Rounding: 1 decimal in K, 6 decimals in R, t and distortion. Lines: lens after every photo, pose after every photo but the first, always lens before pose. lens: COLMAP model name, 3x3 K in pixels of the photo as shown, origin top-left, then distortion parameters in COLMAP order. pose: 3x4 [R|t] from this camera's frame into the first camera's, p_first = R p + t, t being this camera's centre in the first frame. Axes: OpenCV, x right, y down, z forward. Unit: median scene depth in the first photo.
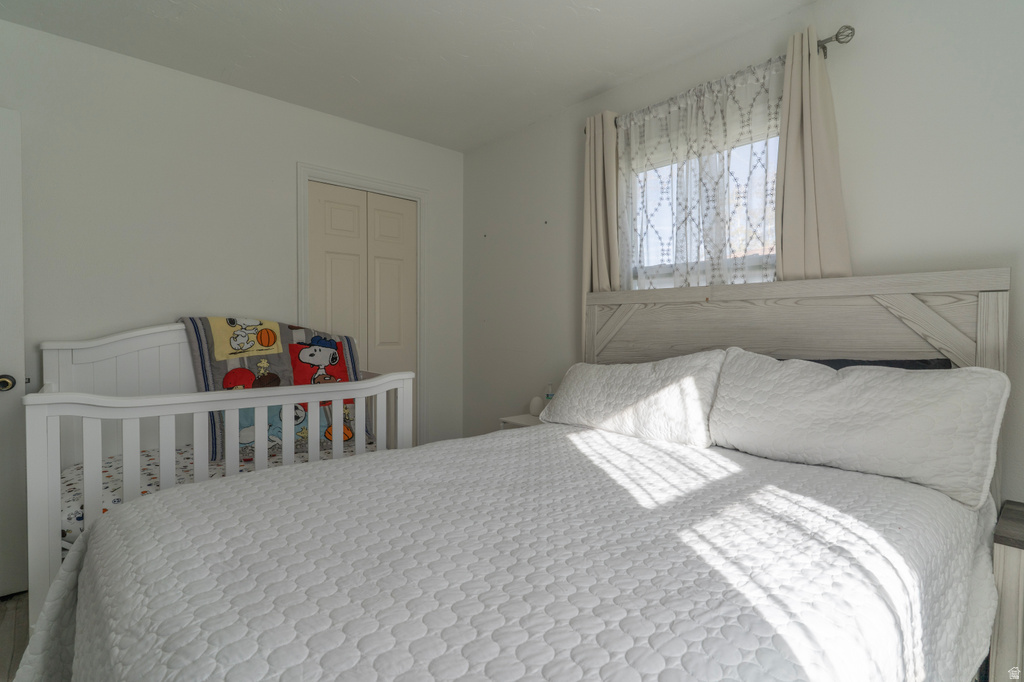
lens RADIAL K [[491.4, 0, 512.0], [0, 491.4, 341.0], [0, 0, 1]] dist [0.001452, -0.000208]
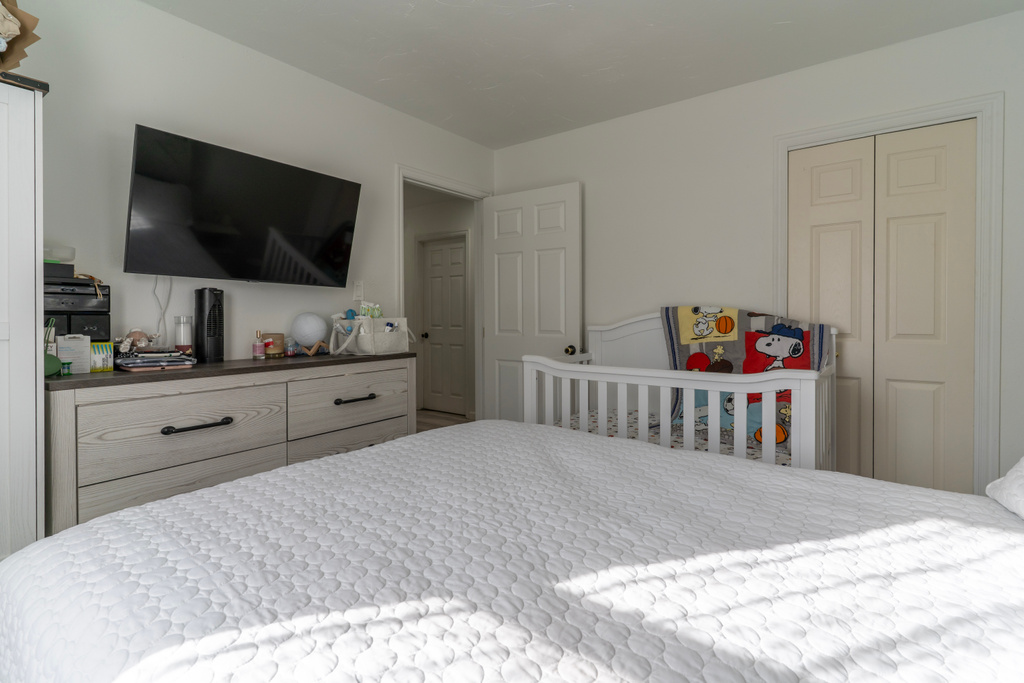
lens RADIAL K [[491.4, 0, 512.0], [0, 491.4, 341.5], [0, 0, 1]] dist [0.001452, -0.000208]
pose [[0.238910, 0.047840, -0.969863, 0.387830], [-0.017447, 0.998836, 0.044971, -0.010400], [0.970885, 0.006178, 0.239466, 0.333773]]
